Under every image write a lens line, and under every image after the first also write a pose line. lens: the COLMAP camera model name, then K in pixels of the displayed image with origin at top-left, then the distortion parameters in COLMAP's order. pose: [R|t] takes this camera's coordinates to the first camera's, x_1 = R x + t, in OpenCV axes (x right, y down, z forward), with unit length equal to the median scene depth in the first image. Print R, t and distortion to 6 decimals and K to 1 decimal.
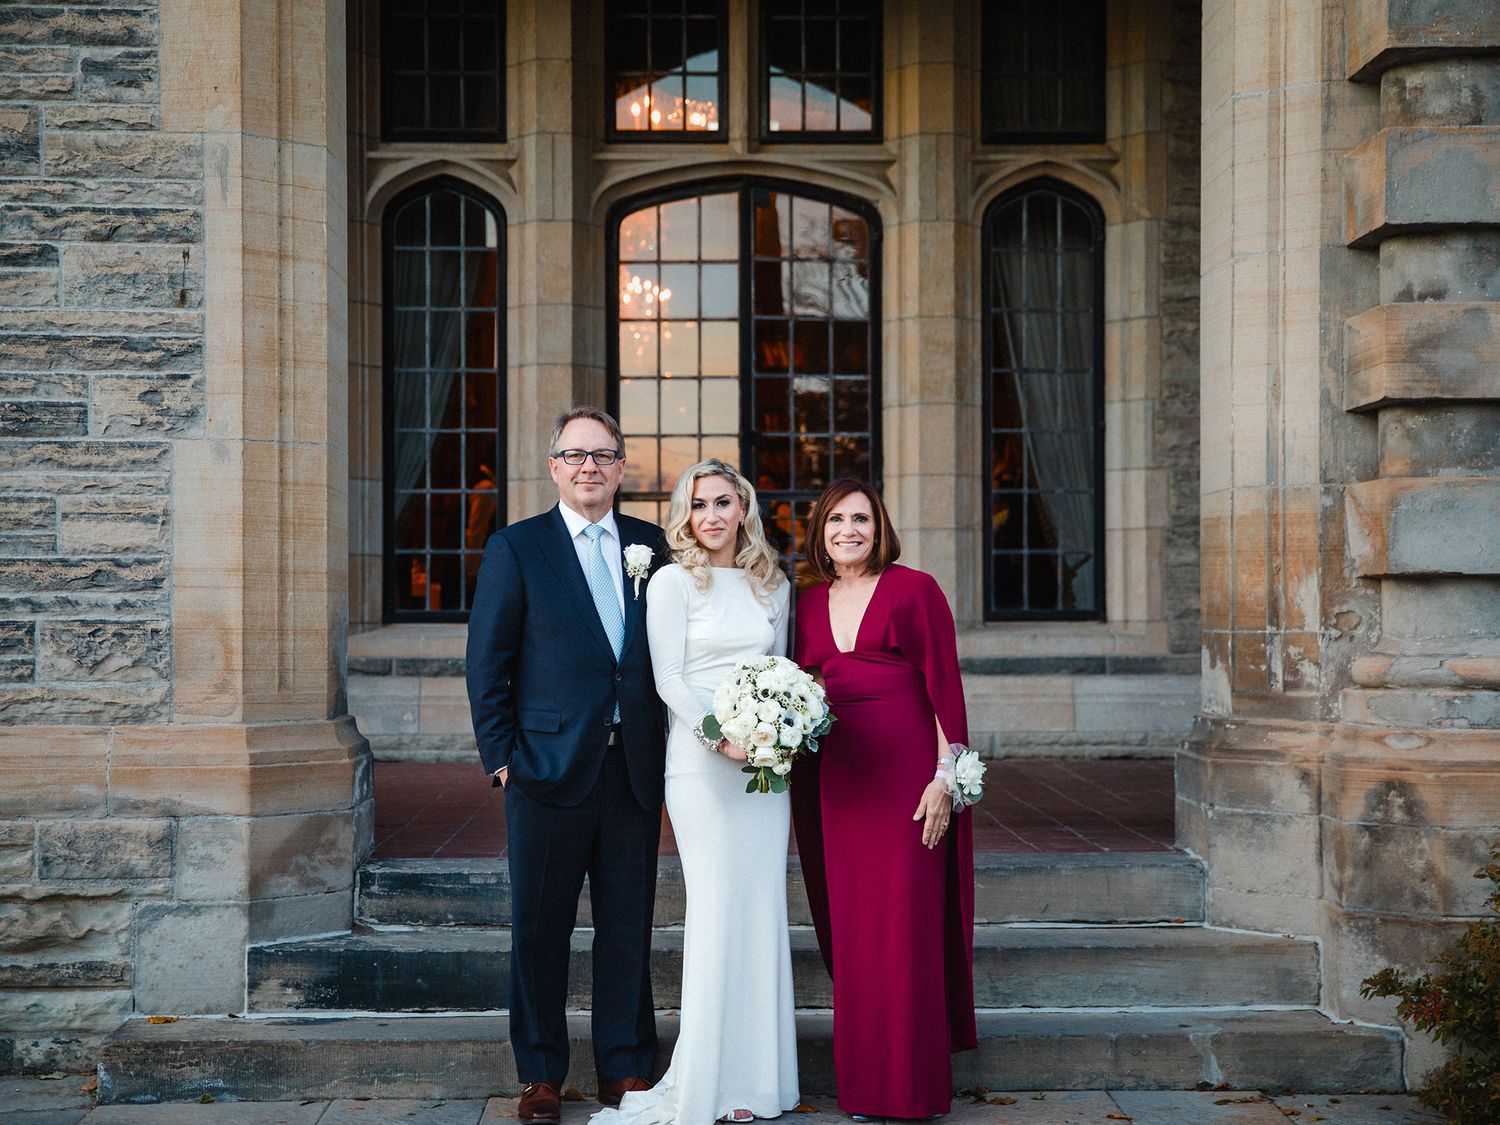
lens RADIAL K [[2492.9, 0, 750.0], [0, 2492.9, 562.5], [0, 0, 1]] dist [0.099266, 0.054150]
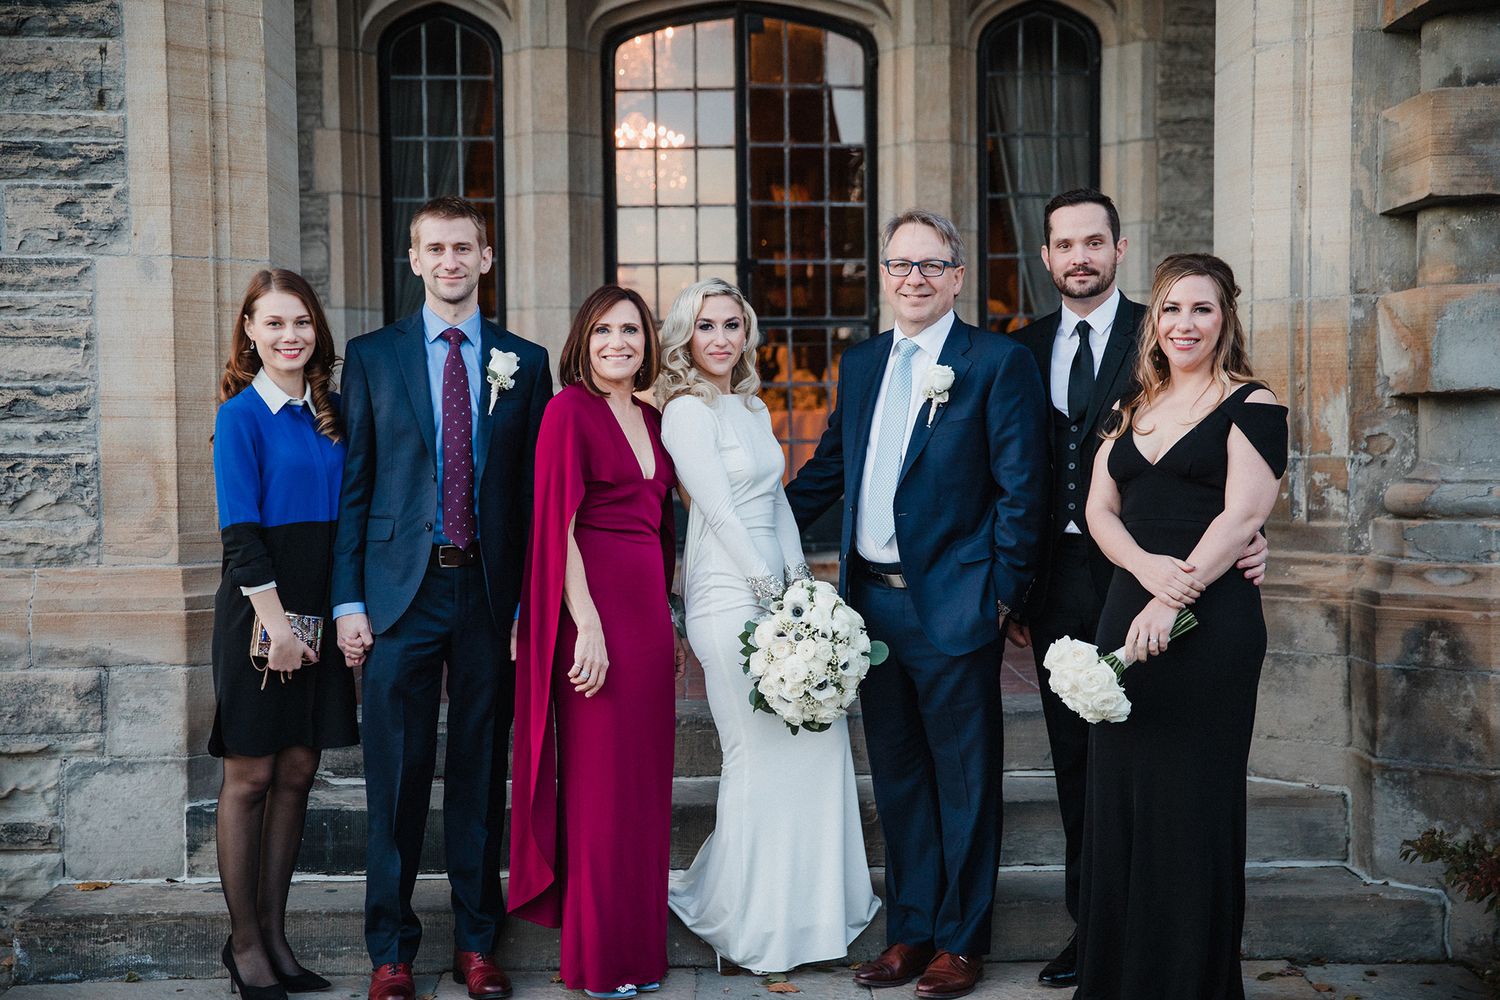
lens RADIAL K [[2187.8, 0, 749.5], [0, 2187.8, 505.7], [0, 0, 1]] dist [0.110042, 0.070642]
pose [[0.999917, -0.007481, -0.010493, 0.016169], [0.008011, 0.998645, 0.051429, 0.002348], [0.010094, -0.051509, 0.998622, 0.188753]]
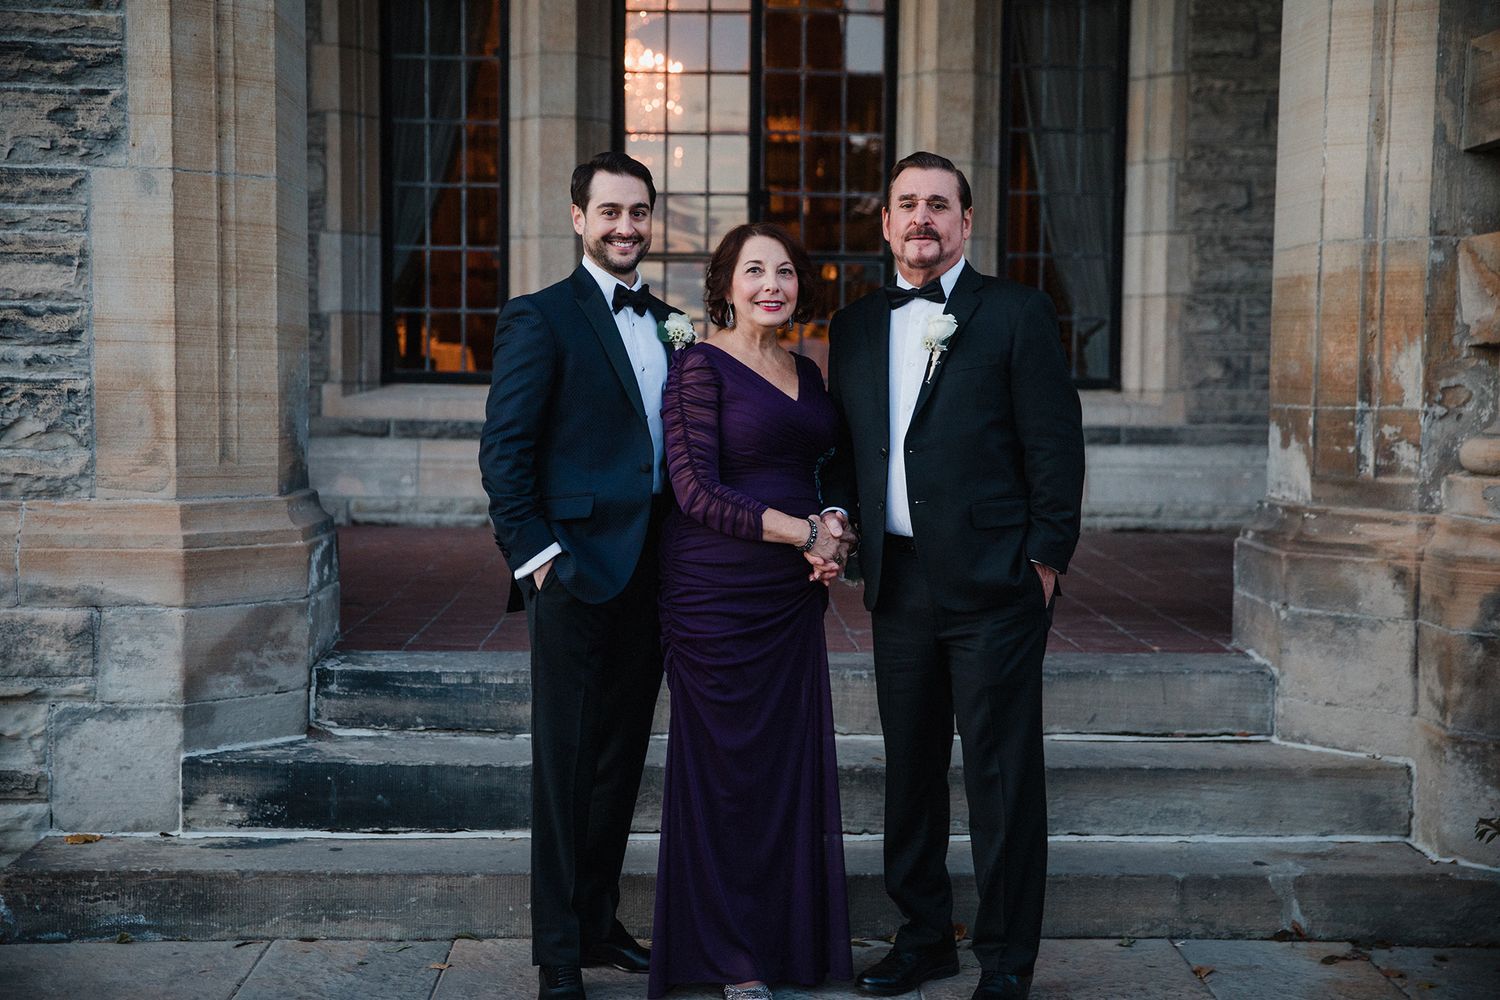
lens RADIAL K [[2187.8, 0, 749.5], [0, 2187.8, 505.7], [0, 0, 1]] dist [0.110042, 0.070642]
pose [[0.999925, 0.012220, 0.000309, -0.004465], [-0.012206, 0.996721, 0.079985, 0.002712], [0.000670, -0.079982, 0.996796, 0.235601]]
